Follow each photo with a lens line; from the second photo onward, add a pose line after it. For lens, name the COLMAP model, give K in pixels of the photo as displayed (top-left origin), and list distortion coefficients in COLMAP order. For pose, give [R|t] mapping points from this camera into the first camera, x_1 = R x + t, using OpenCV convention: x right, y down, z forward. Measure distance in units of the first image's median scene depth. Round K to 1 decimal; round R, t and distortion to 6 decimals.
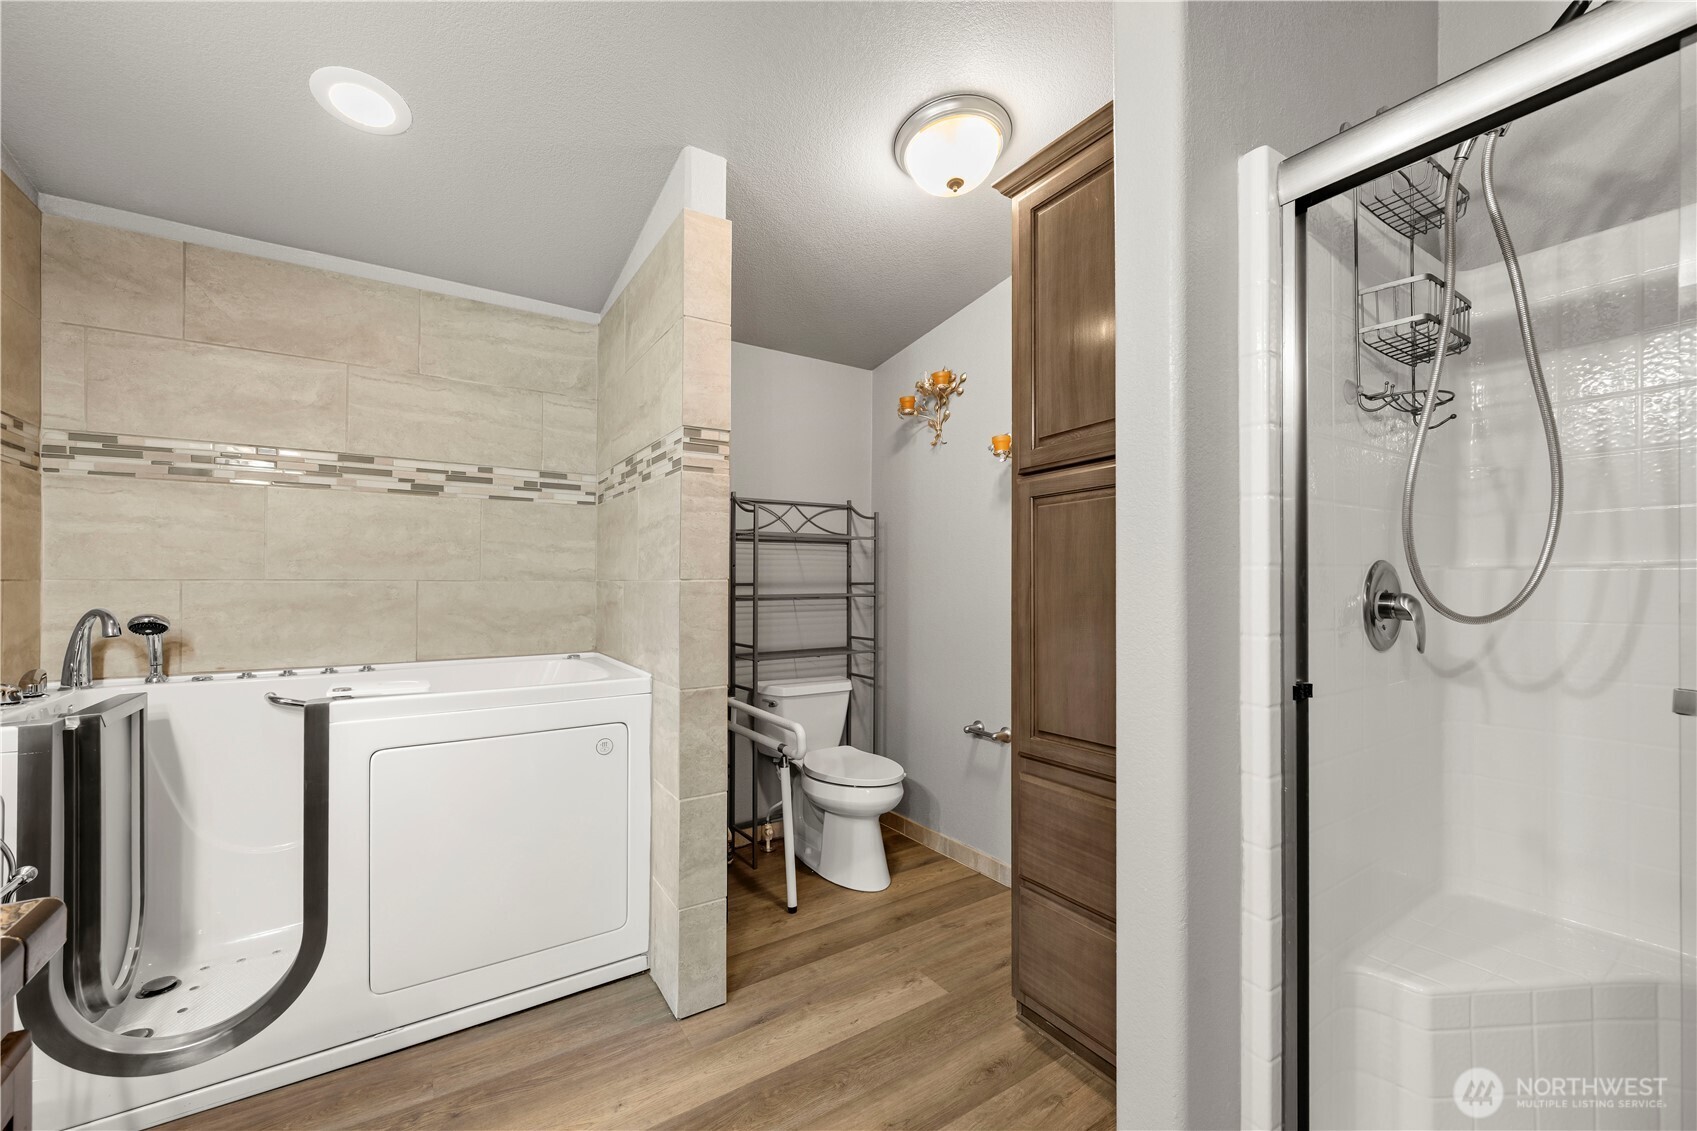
lens RADIAL K [[664.7, 0, 824.4], [0, 664.7, 584.5], [0, 0, 1]] dist [-0.000255, 0.000259]
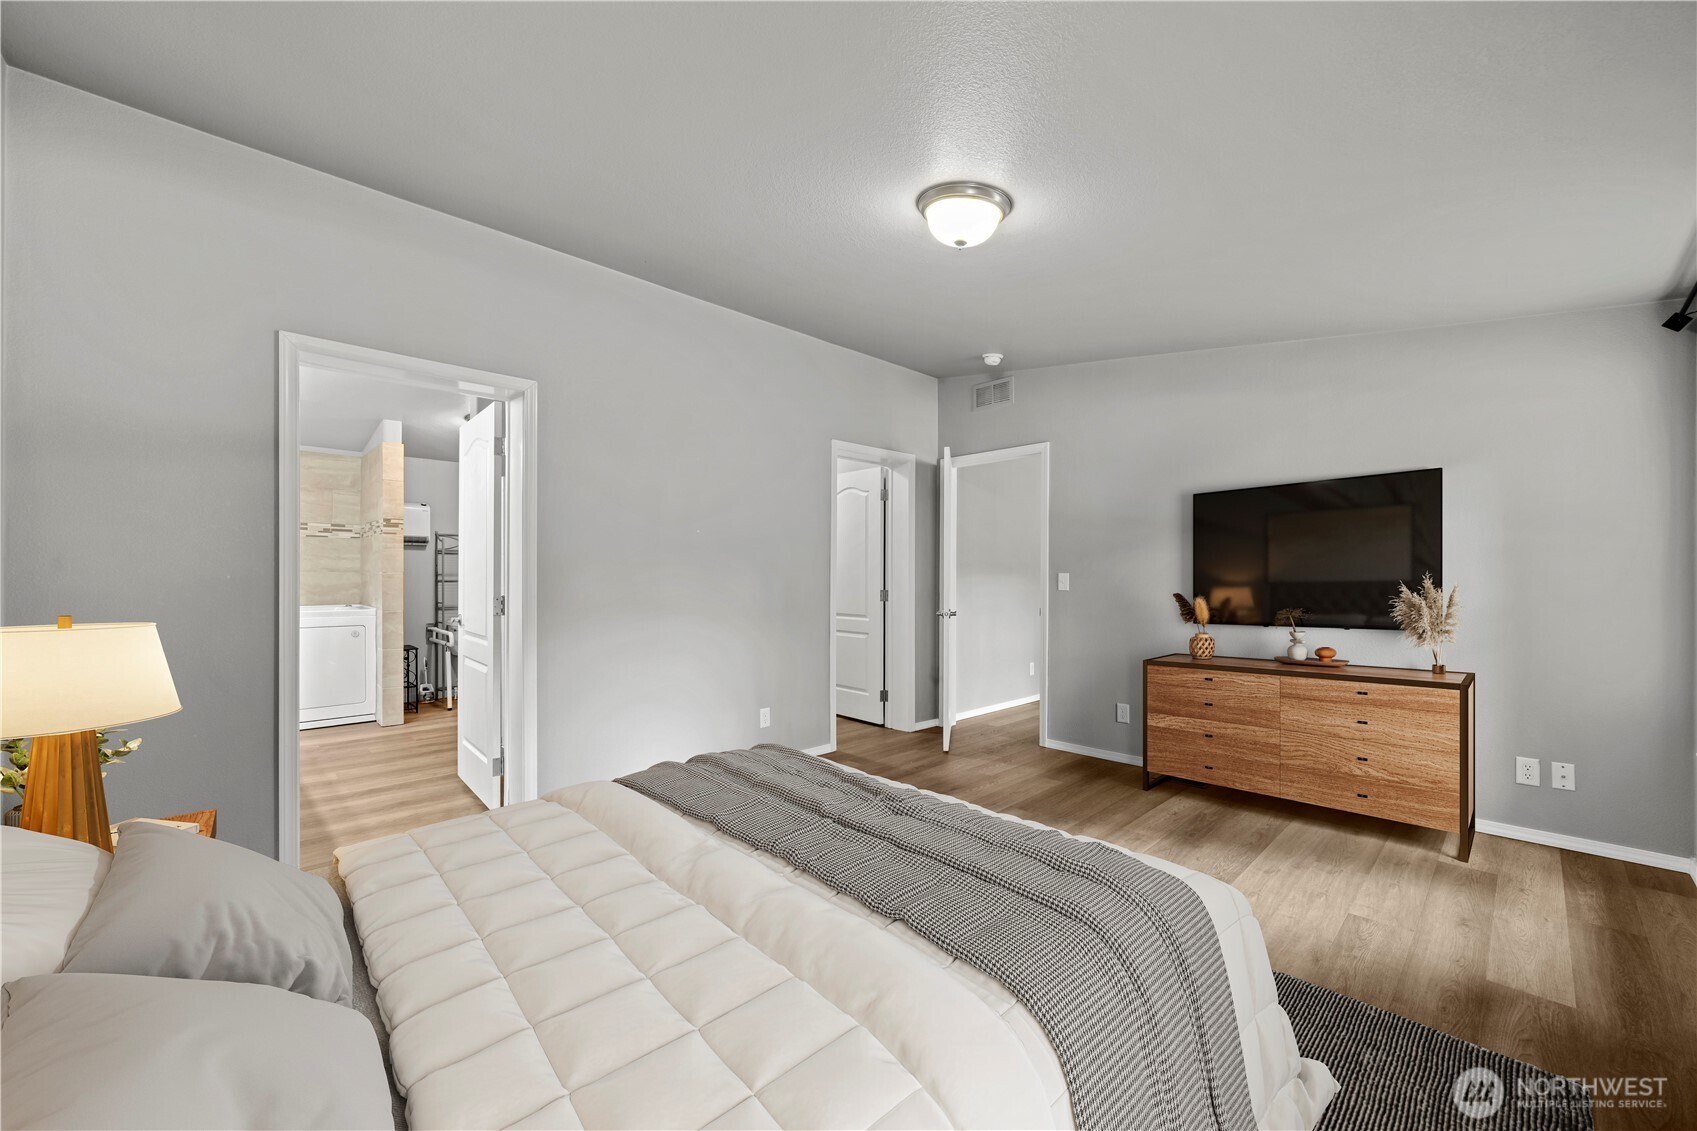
lens RADIAL K [[664.7, 0, 838.7], [0, 664.7, 588.1], [0, 0, 1]] dist [-0.000255, 0.000259]
pose [[0.978923, 0.003086, 0.204204, 0.934953], [-0.006796, 0.999824, 0.017469, -0.003349], [-0.204114, -0.018489, 0.978772, -1.832192]]
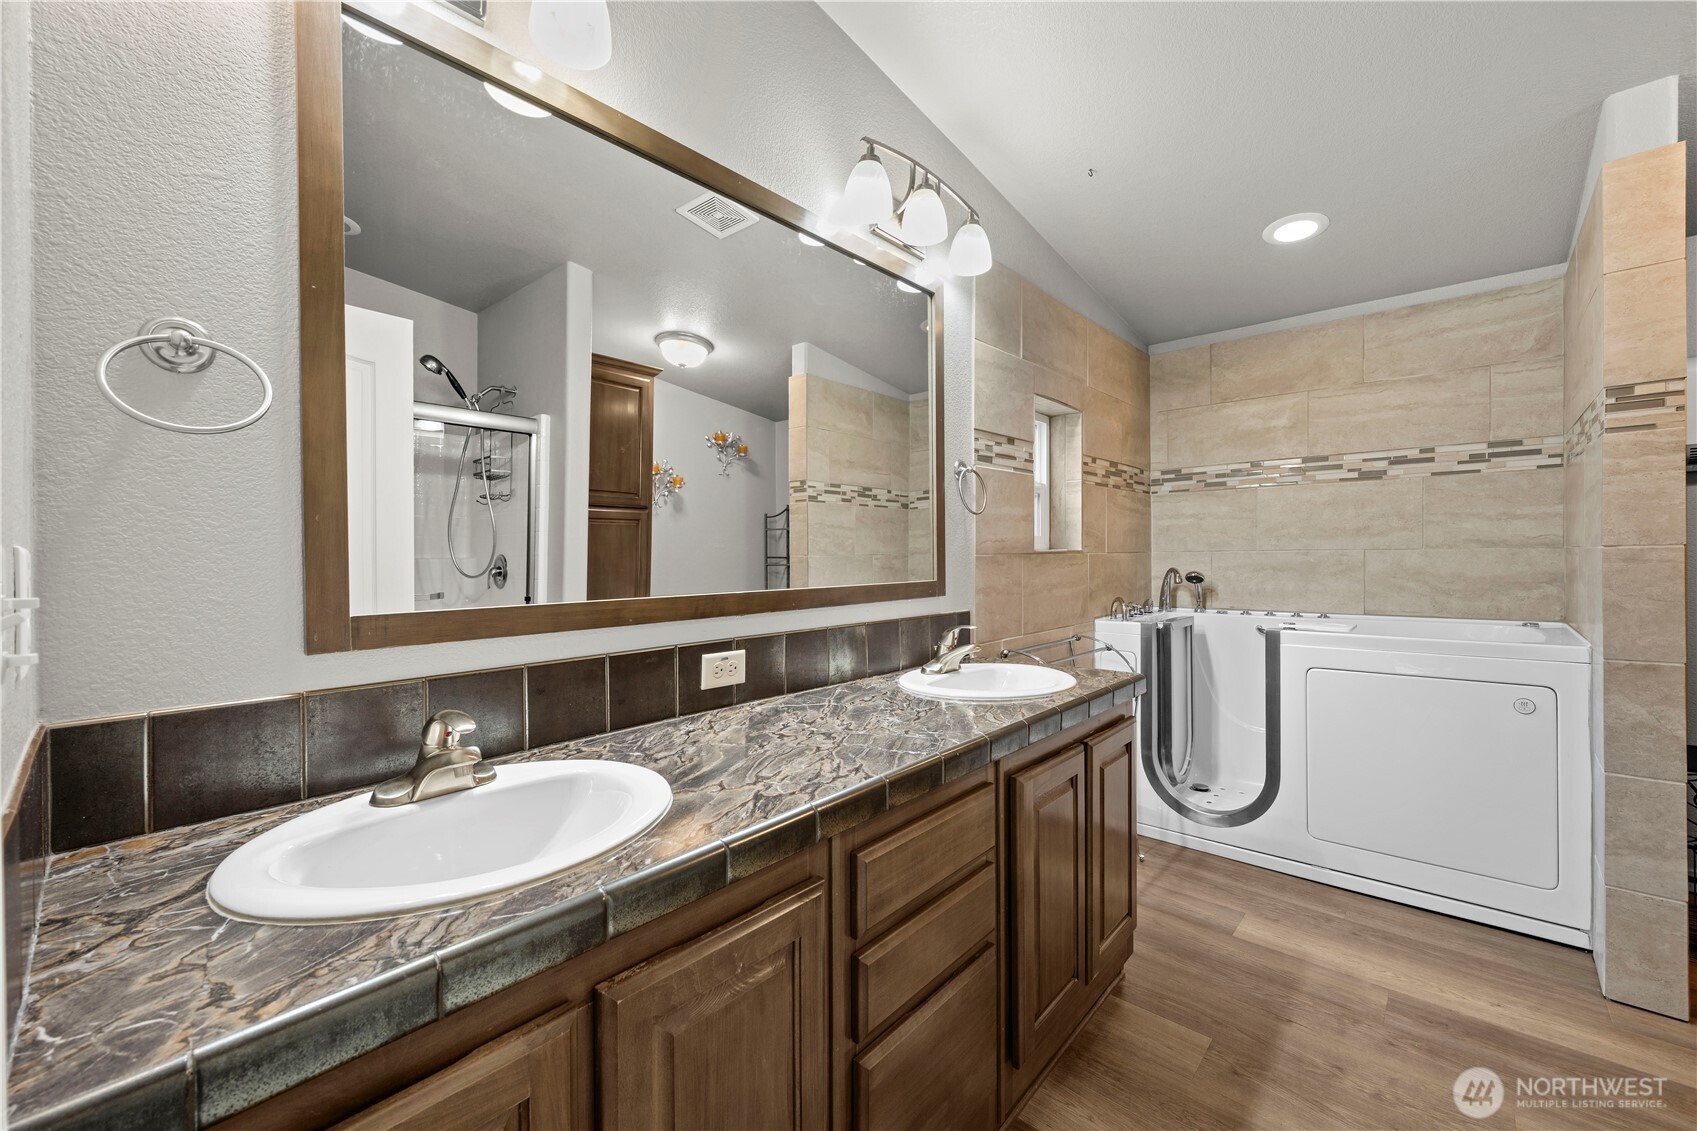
lens RADIAL K [[664.7, 0, 857.3], [0, 664.7, 555.0], [0, 0, 1]] dist [-0.000255, 0.000259]
pose [[0.263657, -0.003747, -0.964609, 0.363791], [0.008556, 0.999962, -0.001546, -0.001906], [0.964579, -0.007846, 0.263679, -0.260633]]
